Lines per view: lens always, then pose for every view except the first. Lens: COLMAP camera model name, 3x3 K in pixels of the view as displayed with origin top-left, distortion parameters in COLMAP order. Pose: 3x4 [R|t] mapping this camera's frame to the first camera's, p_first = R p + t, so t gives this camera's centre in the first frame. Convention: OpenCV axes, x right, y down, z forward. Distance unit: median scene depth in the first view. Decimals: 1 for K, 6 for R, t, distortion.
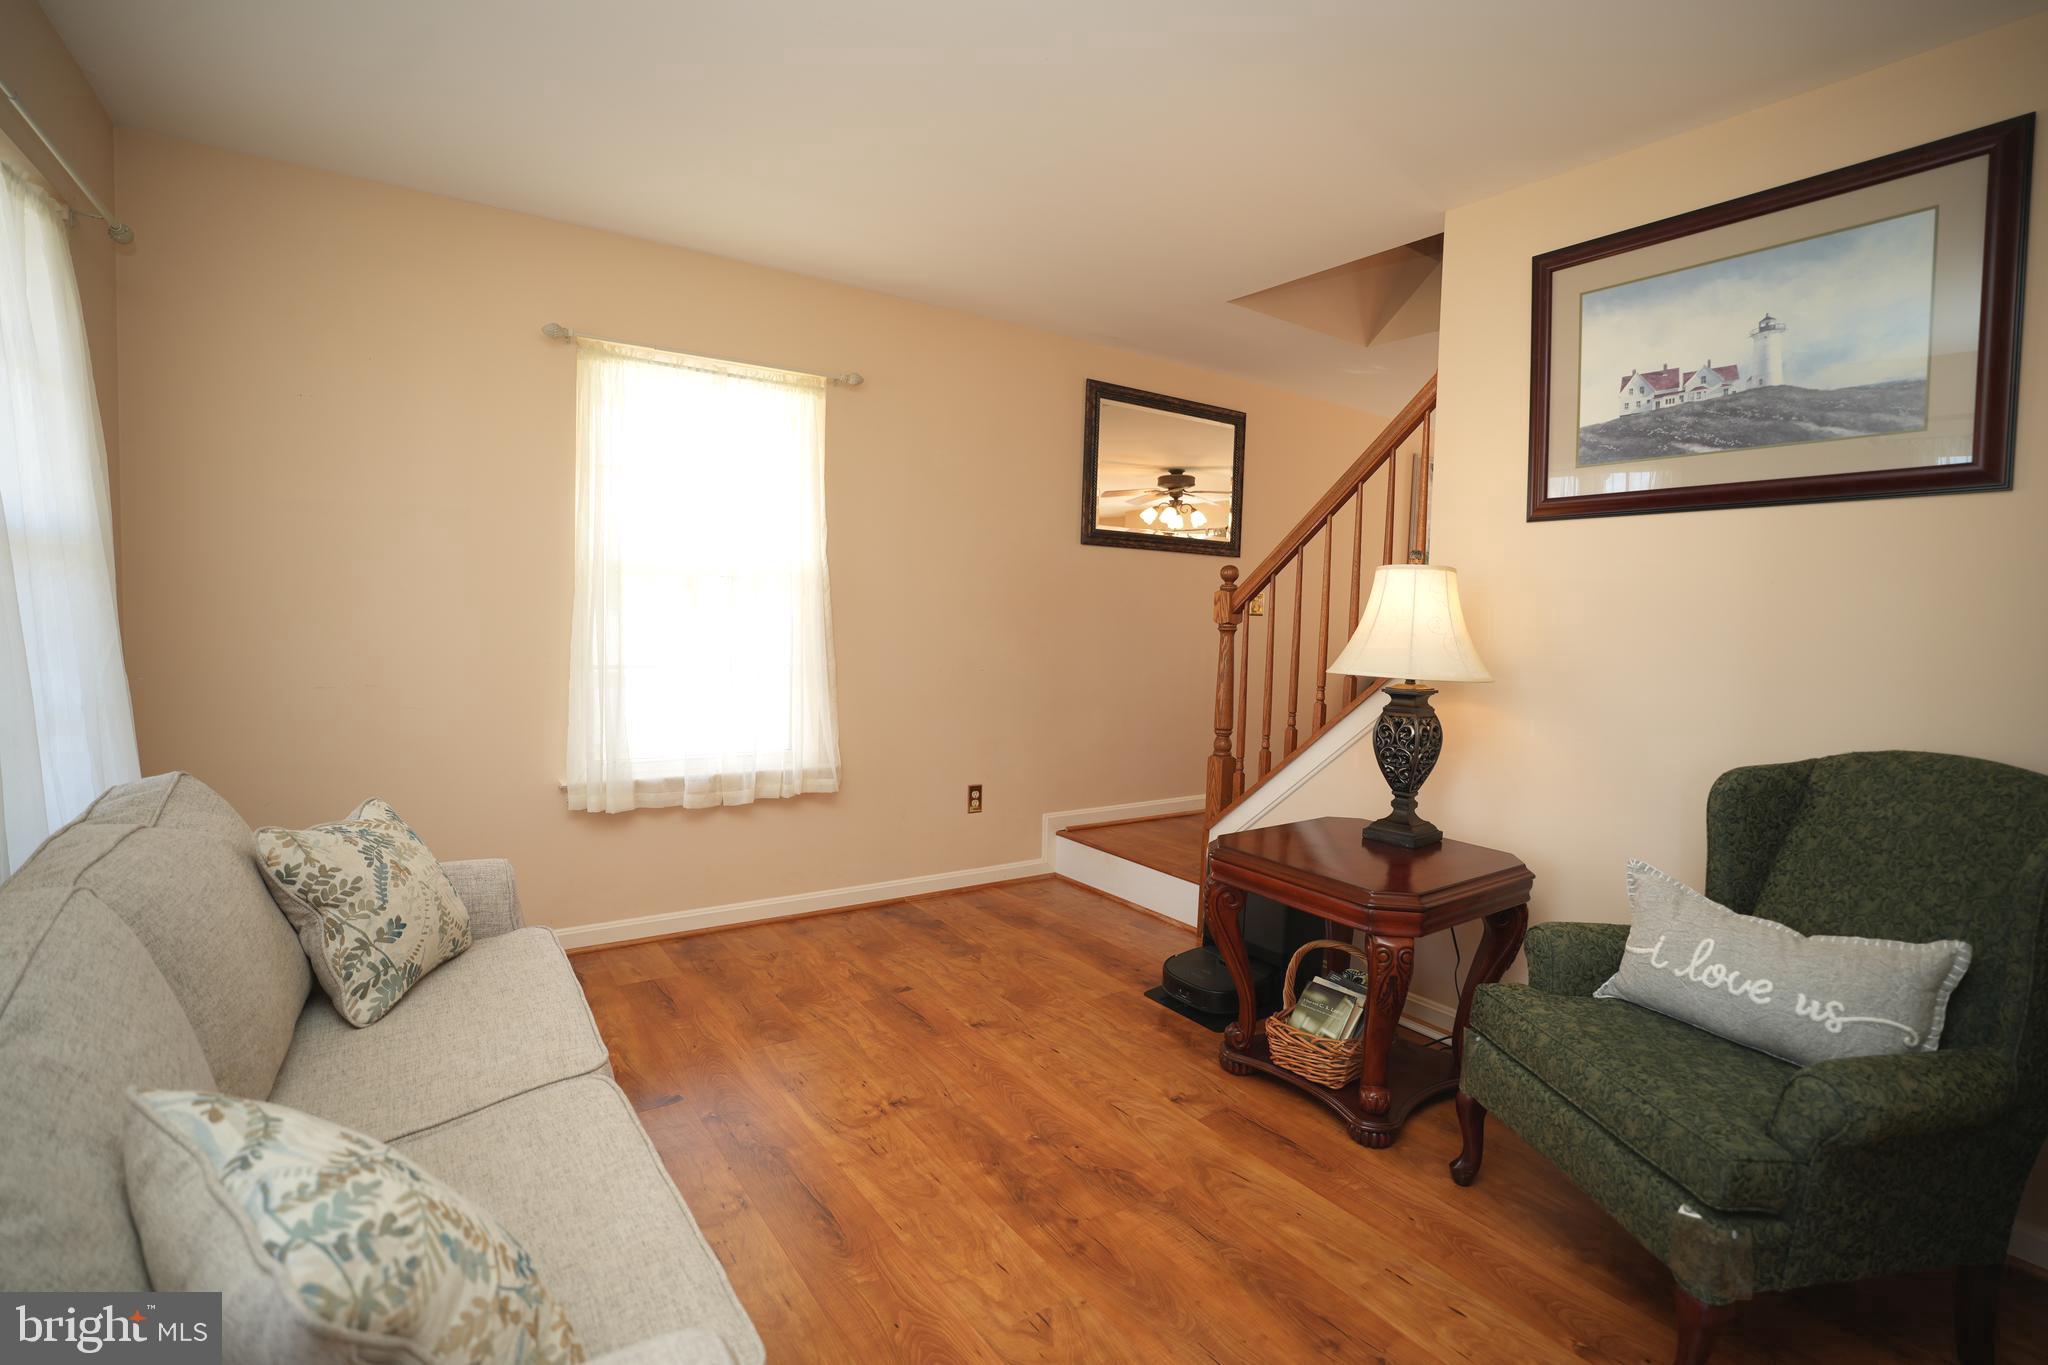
lens RADIAL K [[936.6, 0, 1027.0], [0, 936.6, 672.6], [0, 0, 1]] dist [-0.056656, 0.007325]
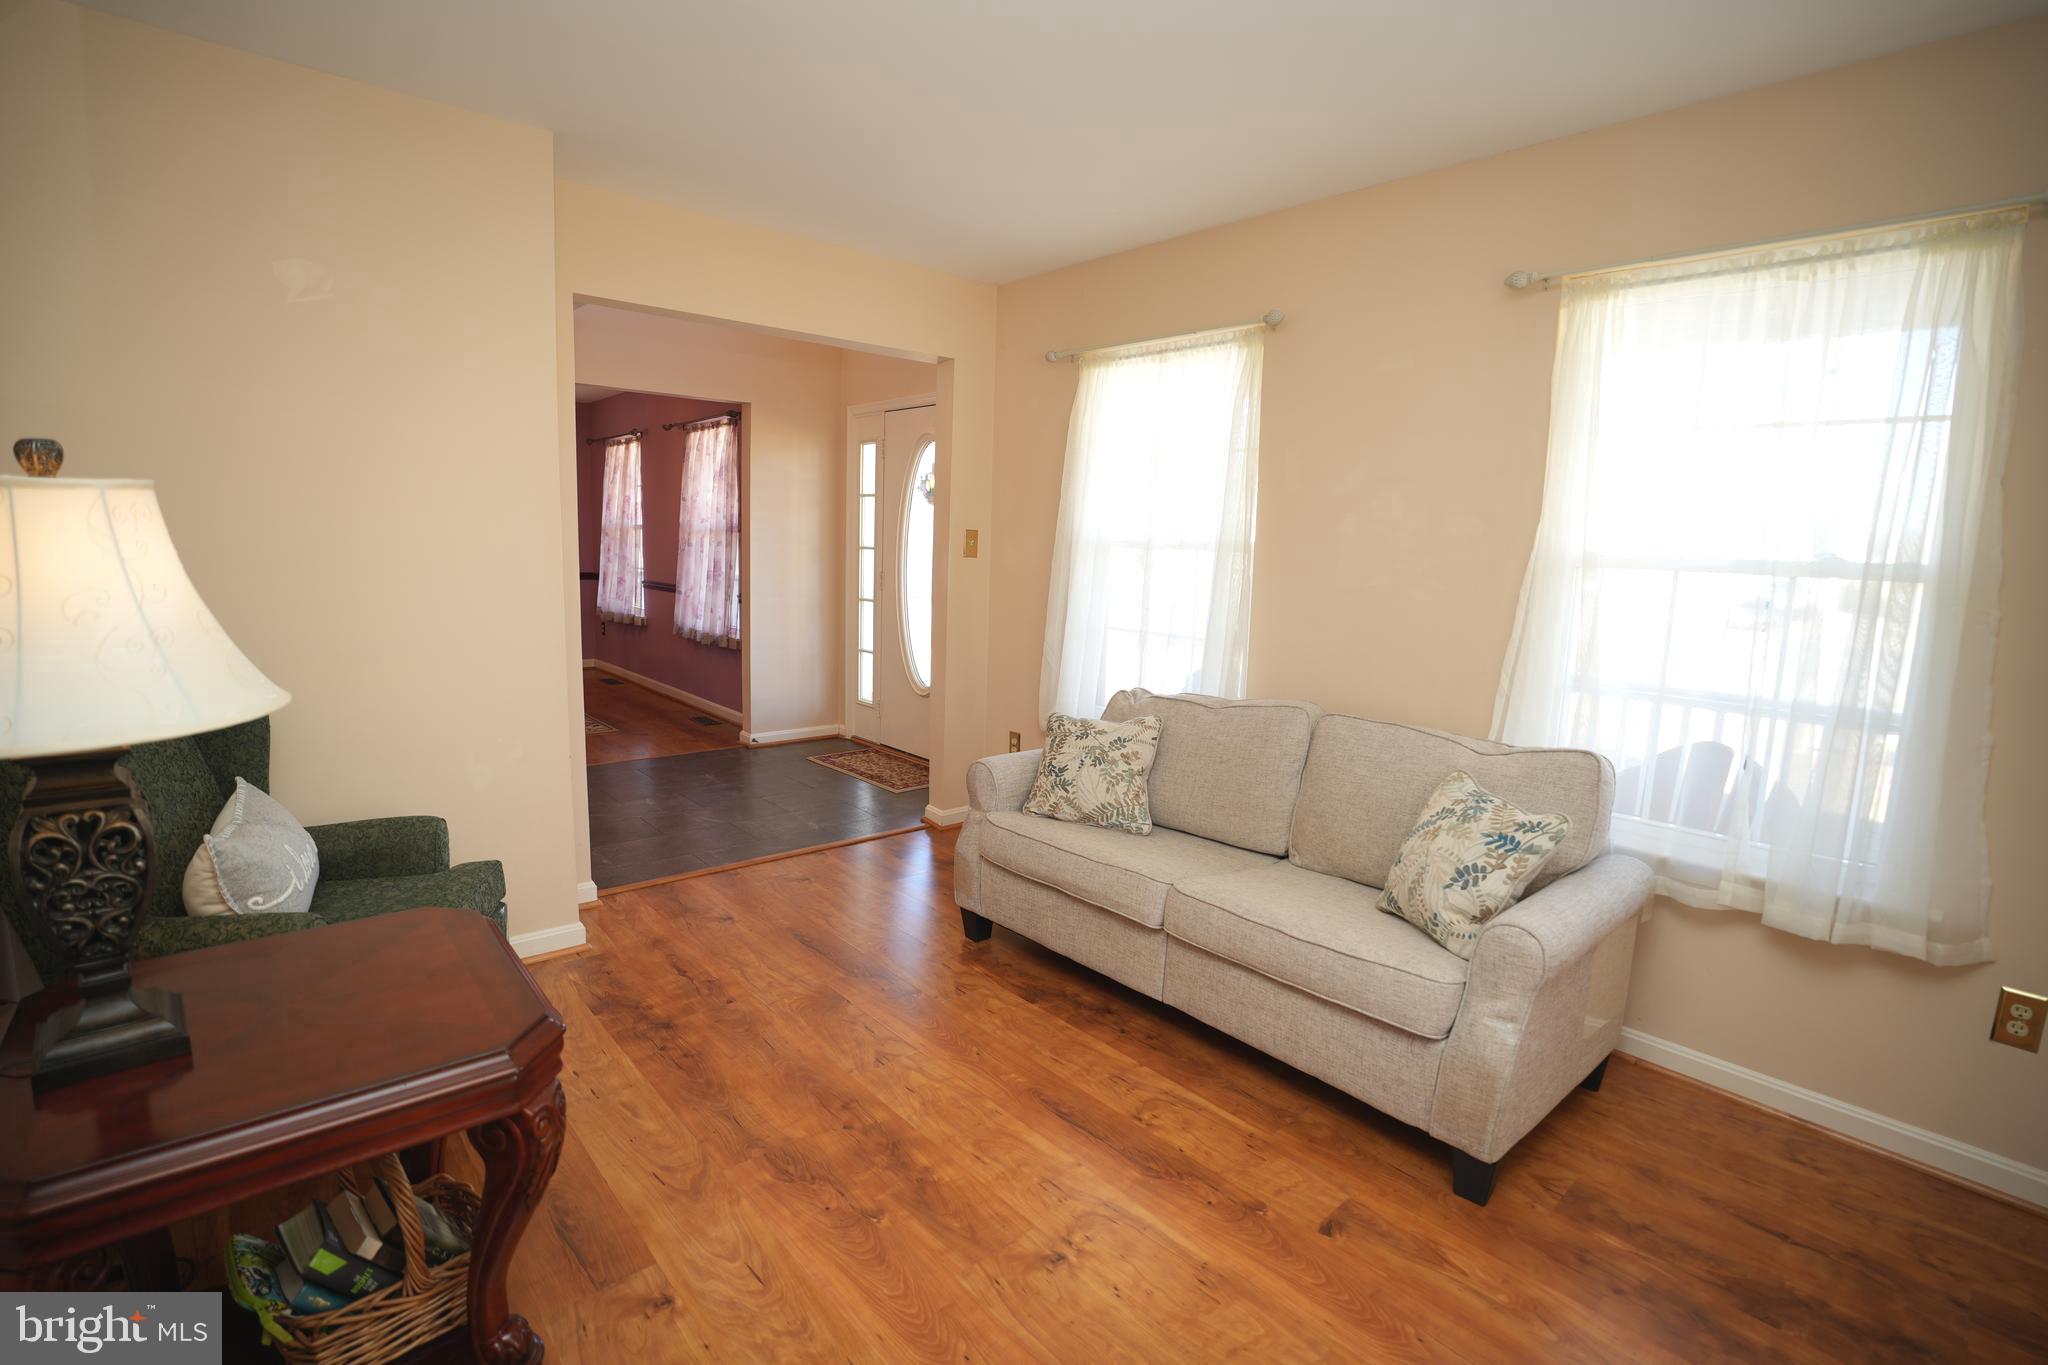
lens RADIAL K [[936.6, 0, 1030.3], [0, 936.6, 689.3], [0, 0, 1]] dist [-0.056656, 0.007325]
pose [[-0.990431, -0.044559, -0.130620, 0.000044], [-0.072337, 0.973631, 0.216355, -0.177524], [0.117535, 0.223734, -0.967537, 1.905229]]
